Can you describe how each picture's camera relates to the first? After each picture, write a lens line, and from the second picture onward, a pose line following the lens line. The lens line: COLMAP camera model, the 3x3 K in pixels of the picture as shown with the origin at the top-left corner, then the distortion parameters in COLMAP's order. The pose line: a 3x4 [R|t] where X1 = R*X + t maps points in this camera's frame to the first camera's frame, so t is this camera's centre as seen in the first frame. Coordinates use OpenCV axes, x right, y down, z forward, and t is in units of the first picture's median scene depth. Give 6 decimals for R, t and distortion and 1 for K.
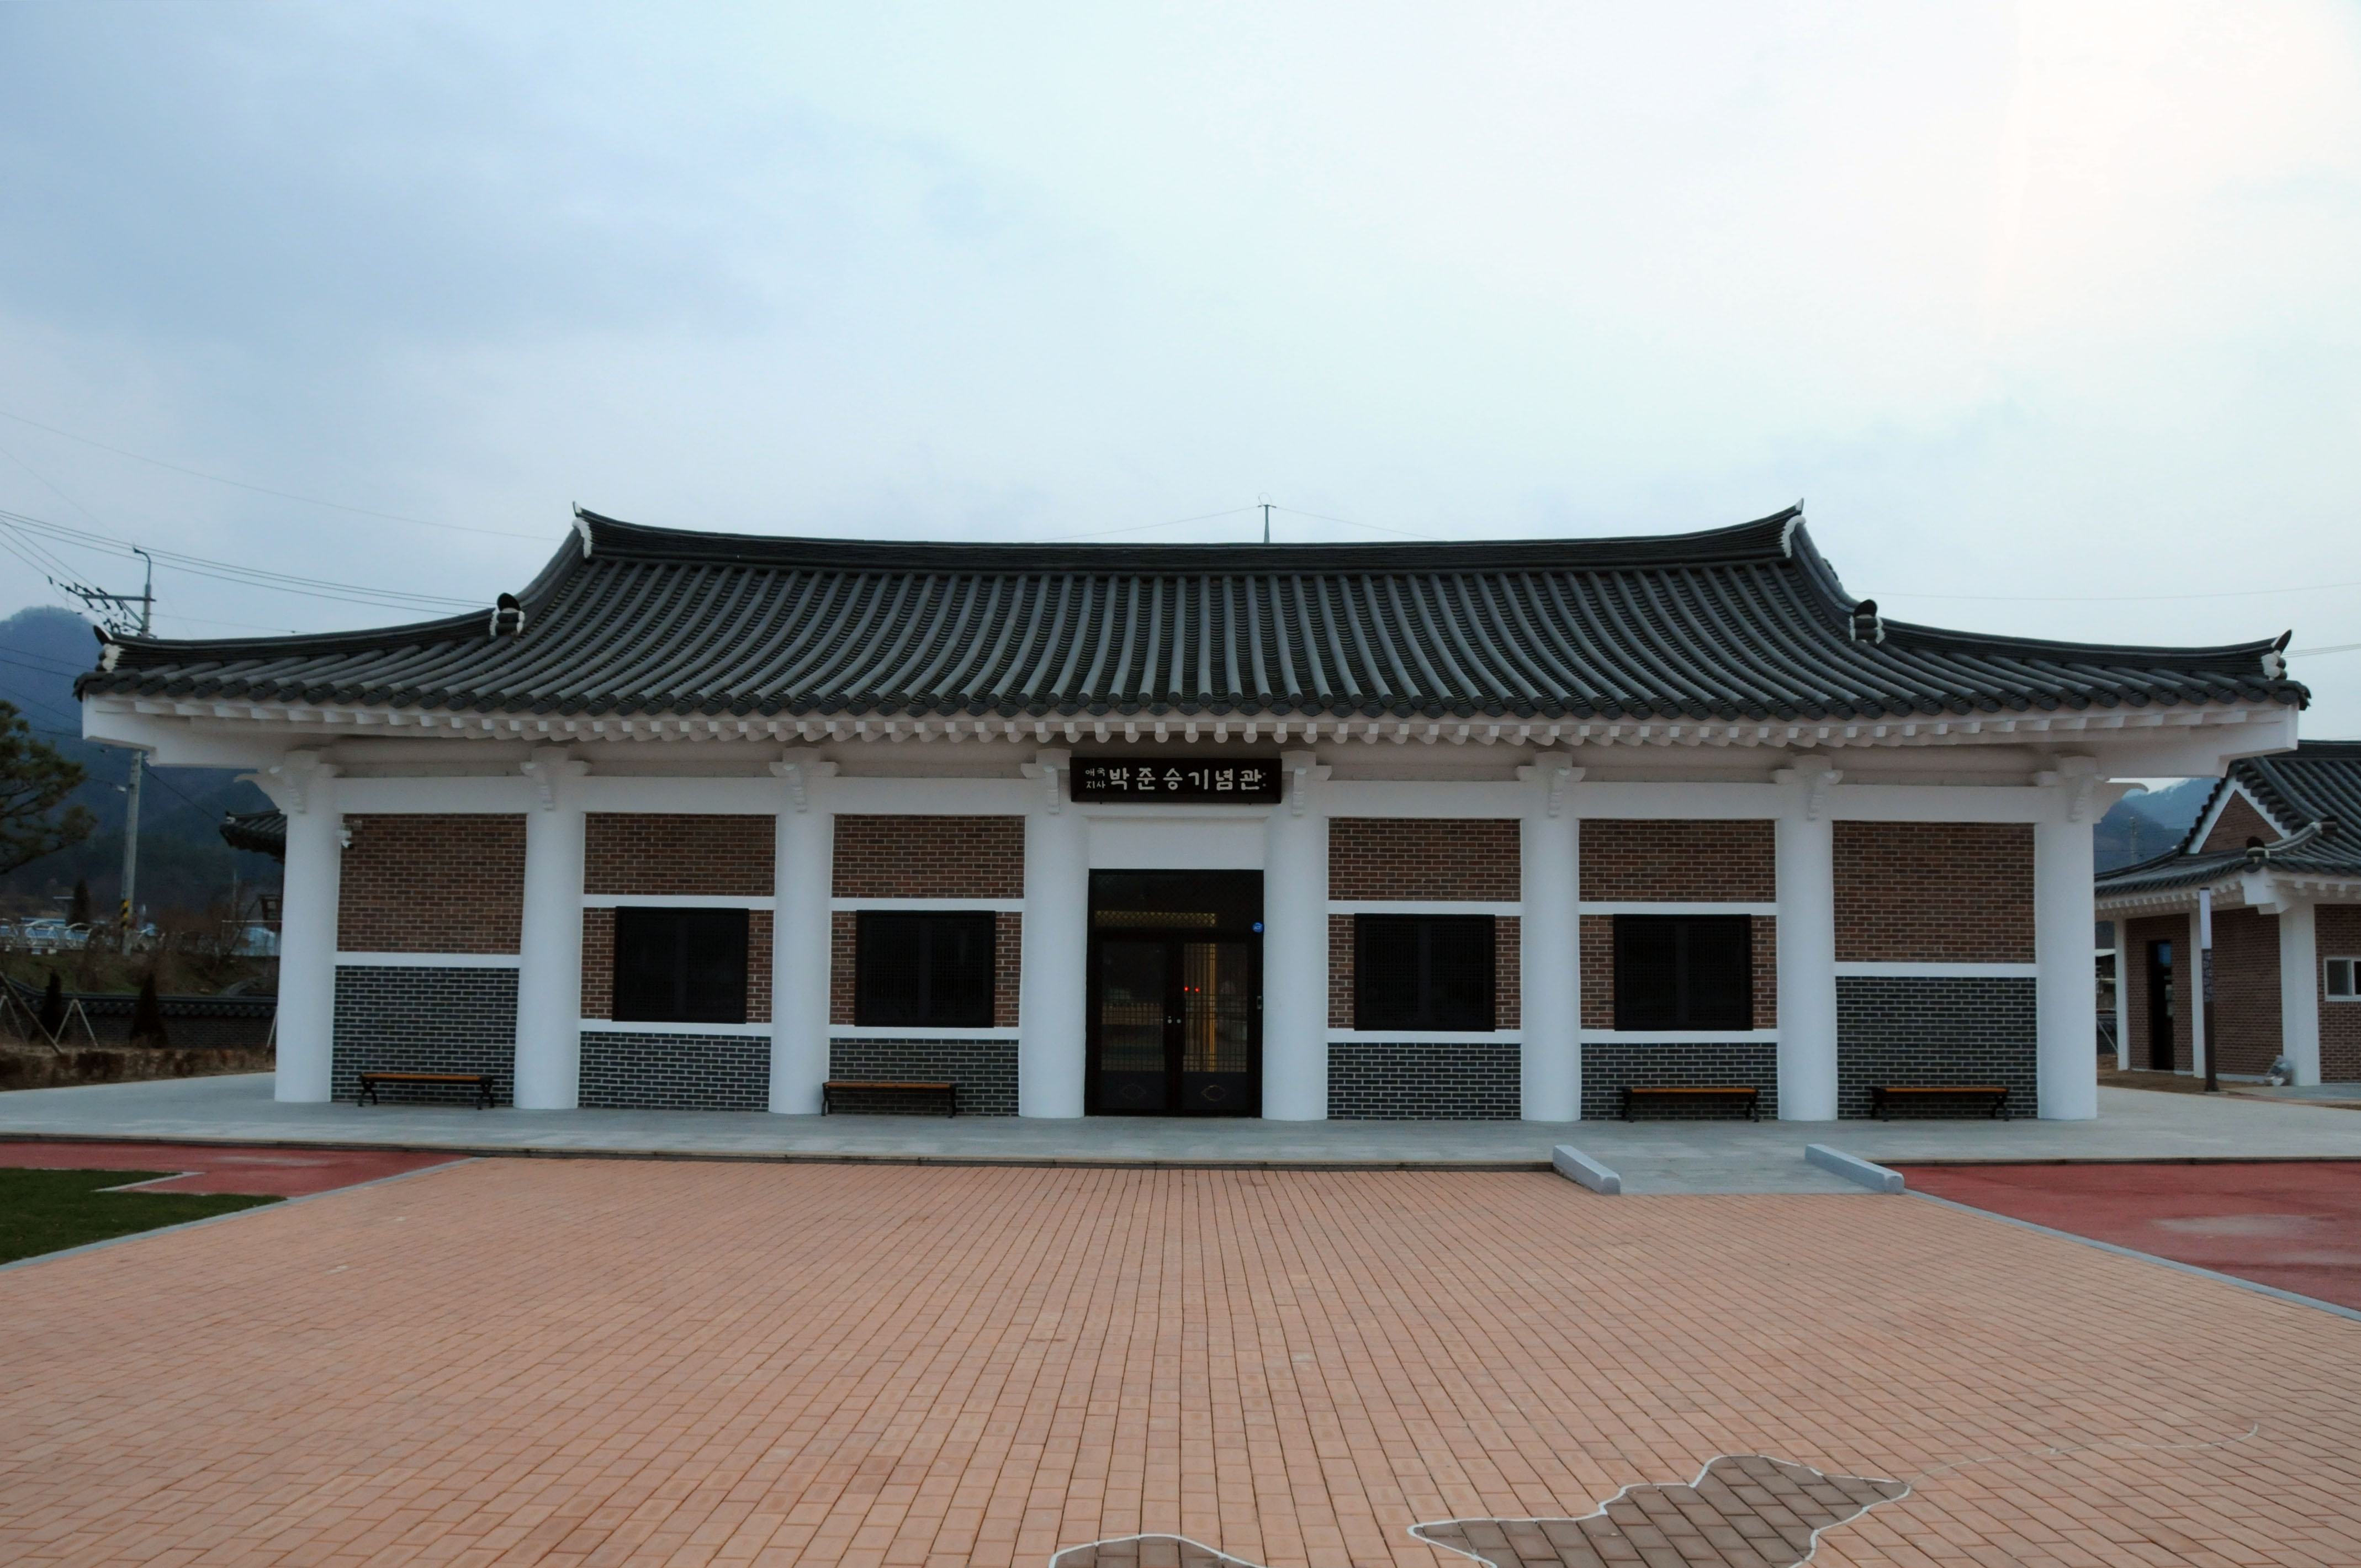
lens RADIAL K [[1897.0, 0, 1157.1], [0, 1897.0, 857.0], [0, 0, 1]] dist [-0.153784, 0.094297]
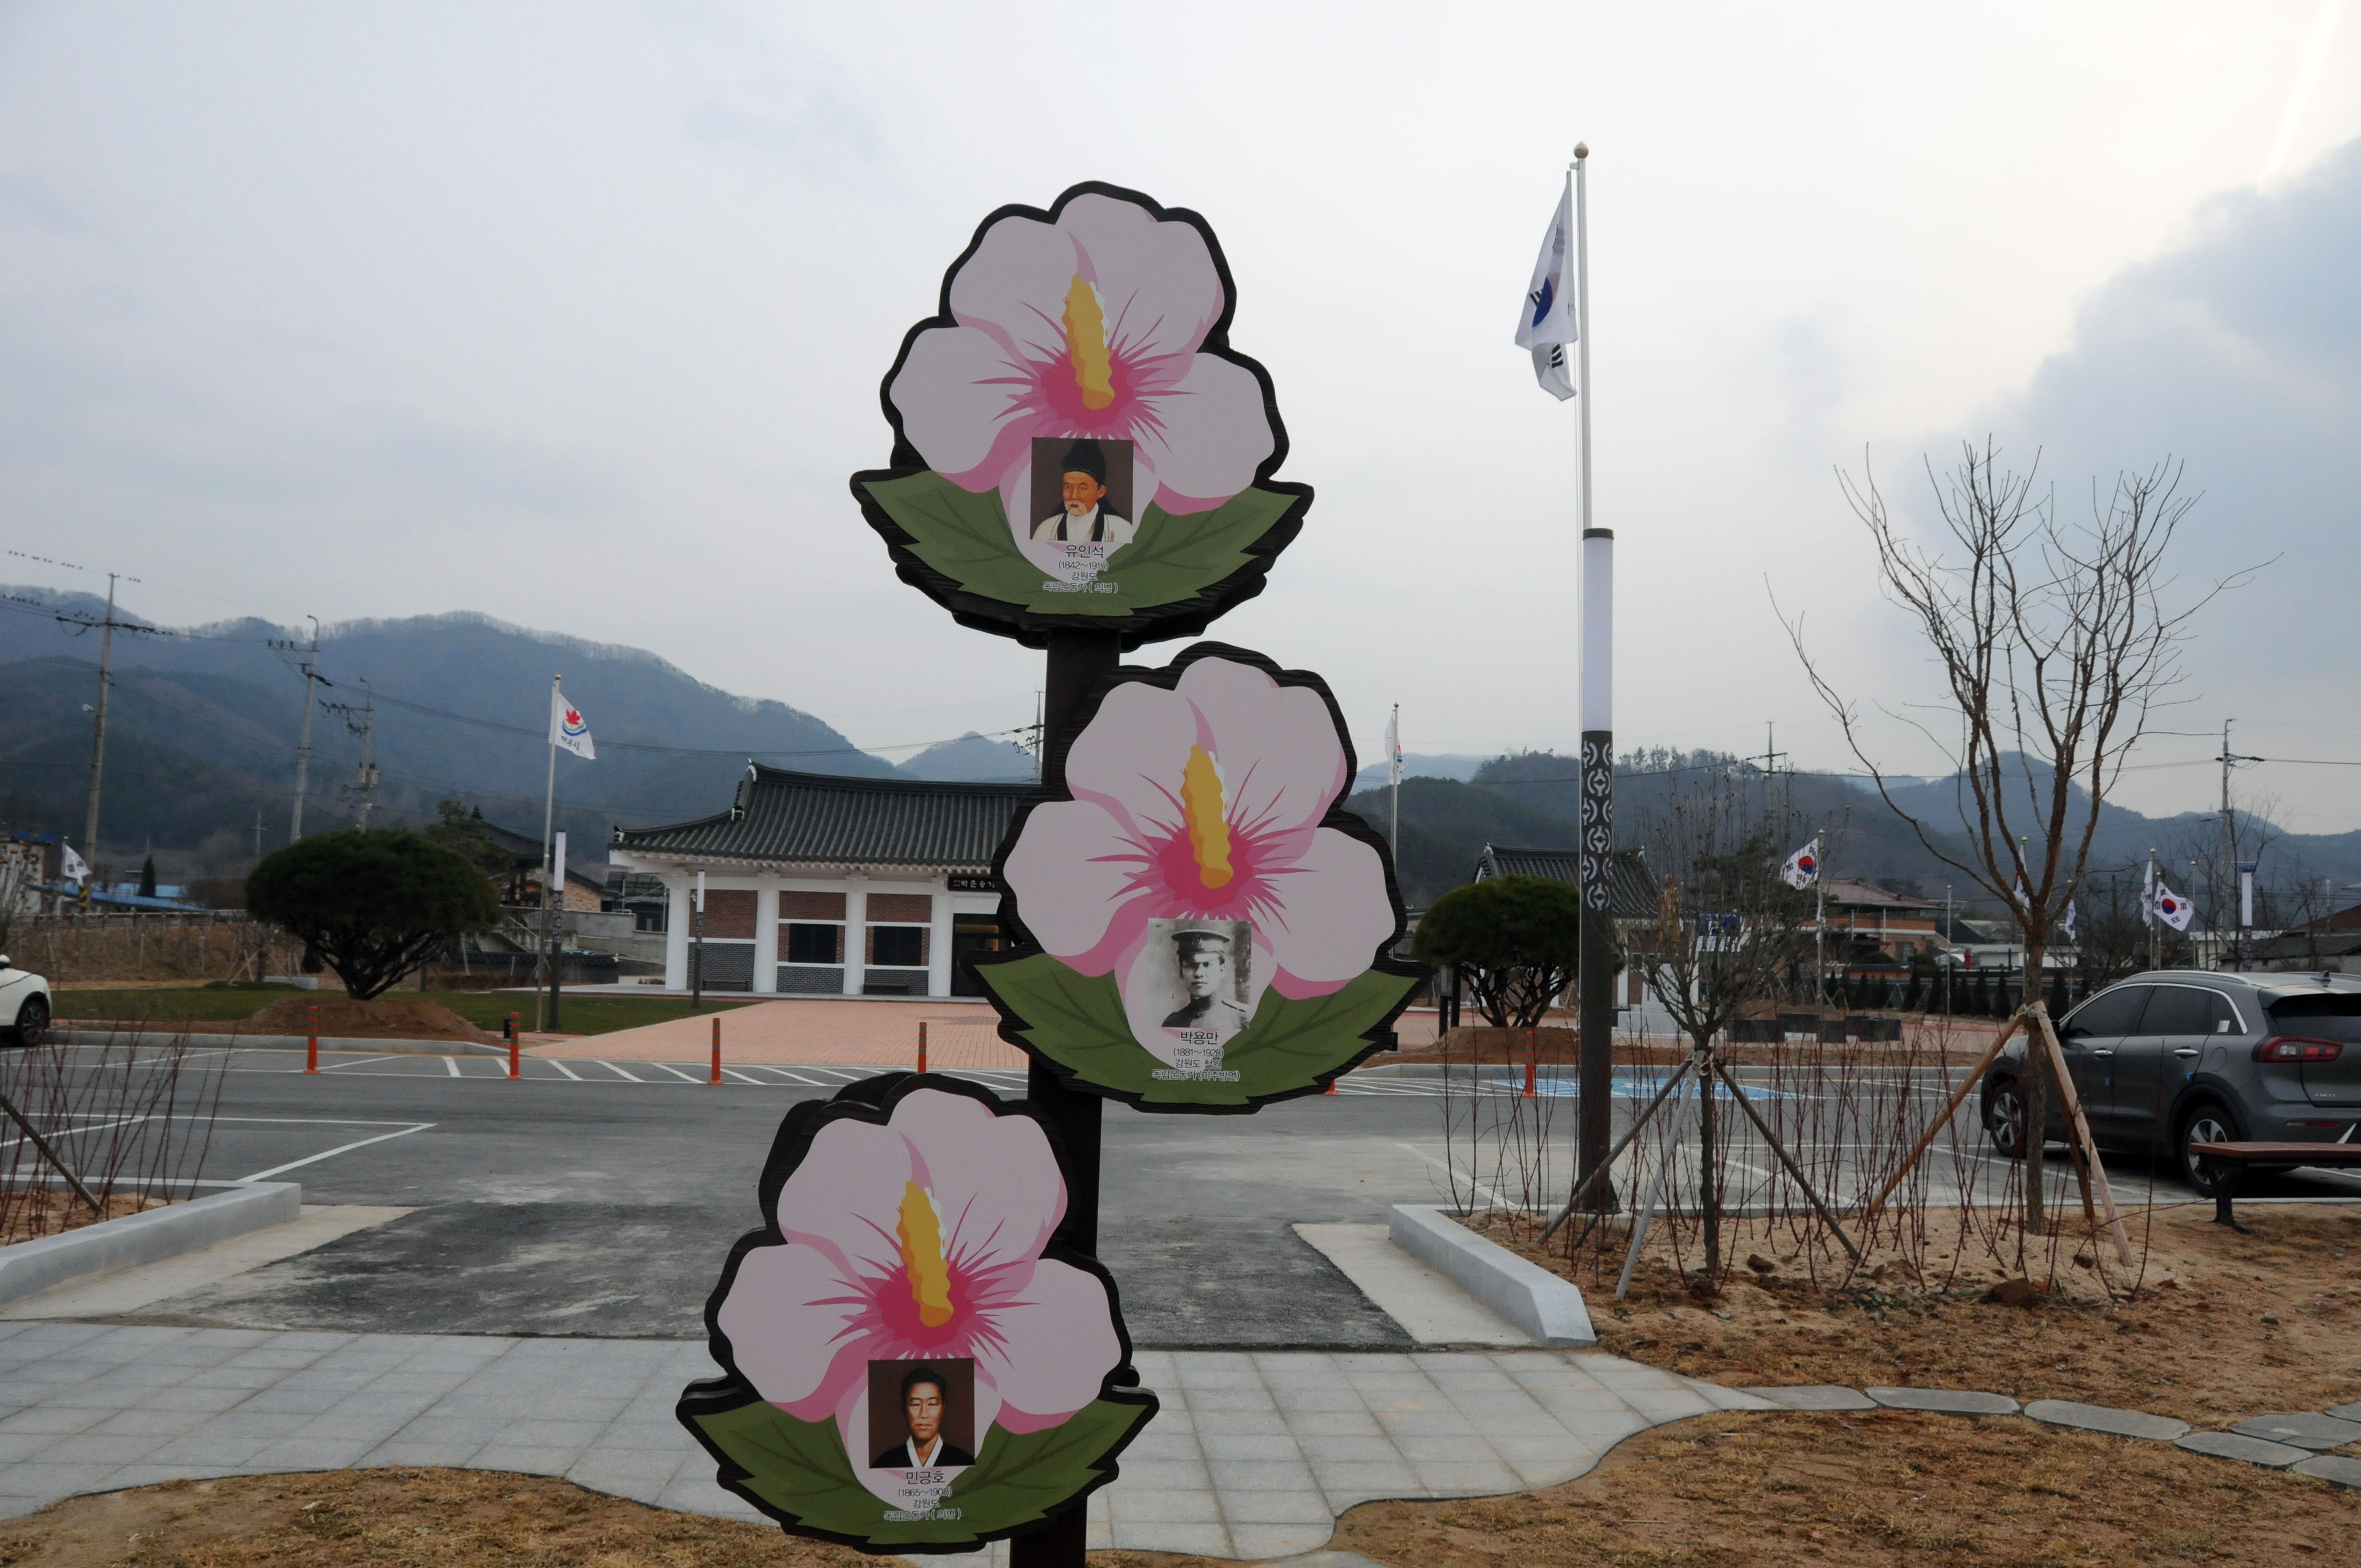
lens RADIAL K [[1897.0, 0, 1191.1], [0, 1897.0, 858.8], [0, 0, 1]] dist [-0.153784, 0.094297]
pose [[0.993264, 0.019962, 0.114140, -0.006476], [-0.022190, 0.999587, 0.018287, -0.142430], [-0.113728, -0.020696, 0.993296, -1.998815]]
